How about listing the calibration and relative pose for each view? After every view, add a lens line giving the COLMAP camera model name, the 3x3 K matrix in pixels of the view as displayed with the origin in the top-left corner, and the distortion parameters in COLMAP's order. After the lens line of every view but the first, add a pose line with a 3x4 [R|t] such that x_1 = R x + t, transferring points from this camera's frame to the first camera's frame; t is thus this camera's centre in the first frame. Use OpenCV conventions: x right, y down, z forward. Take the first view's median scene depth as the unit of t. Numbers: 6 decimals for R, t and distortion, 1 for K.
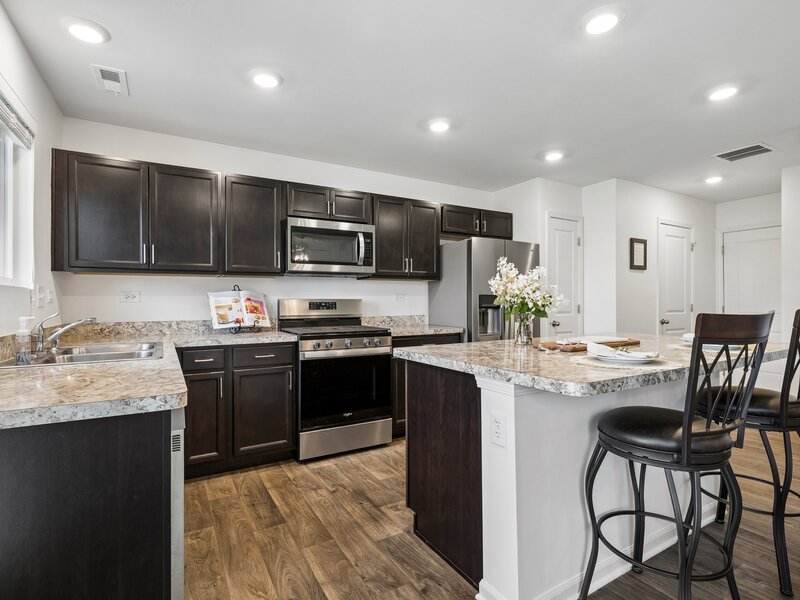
lens RADIAL K [[404.9, 0, 403.3], [0, 404.9, 301.3], [0, 0, 1]] dist [0.006665, -0.001318]
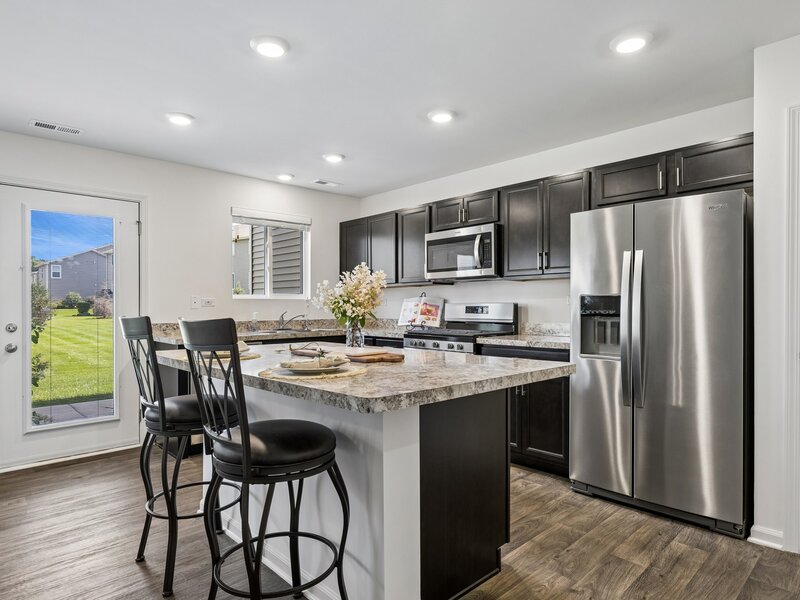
lens RADIAL K [[477.5, 0, 400.6], [0, 477.5, 304.6], [0, 0, 1]] dist [-0.003113, -0.001680]
pose [[0.229074, -0.002299, -0.973406, 1.042873], [0.003080, 0.999994, -0.001637, -0.000137], [0.973404, -0.002623, 0.229080, 0.604031]]
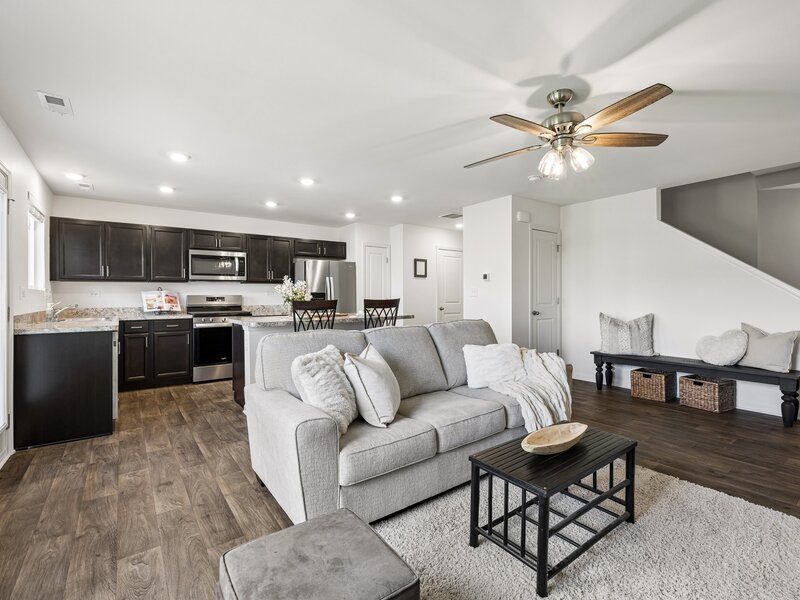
lens RADIAL K [[378.5, 0, 395.8], [0, 378.5, 296.1], [0, 0, 1]] dist [0.027161, 0.001167]
pose [[0.996226, 0.000028, 0.086800, 0.473010], [0.000010, 1.000000, -0.000436, -0.001104], [-0.086800, 0.000435, 0.996226, -0.753412]]
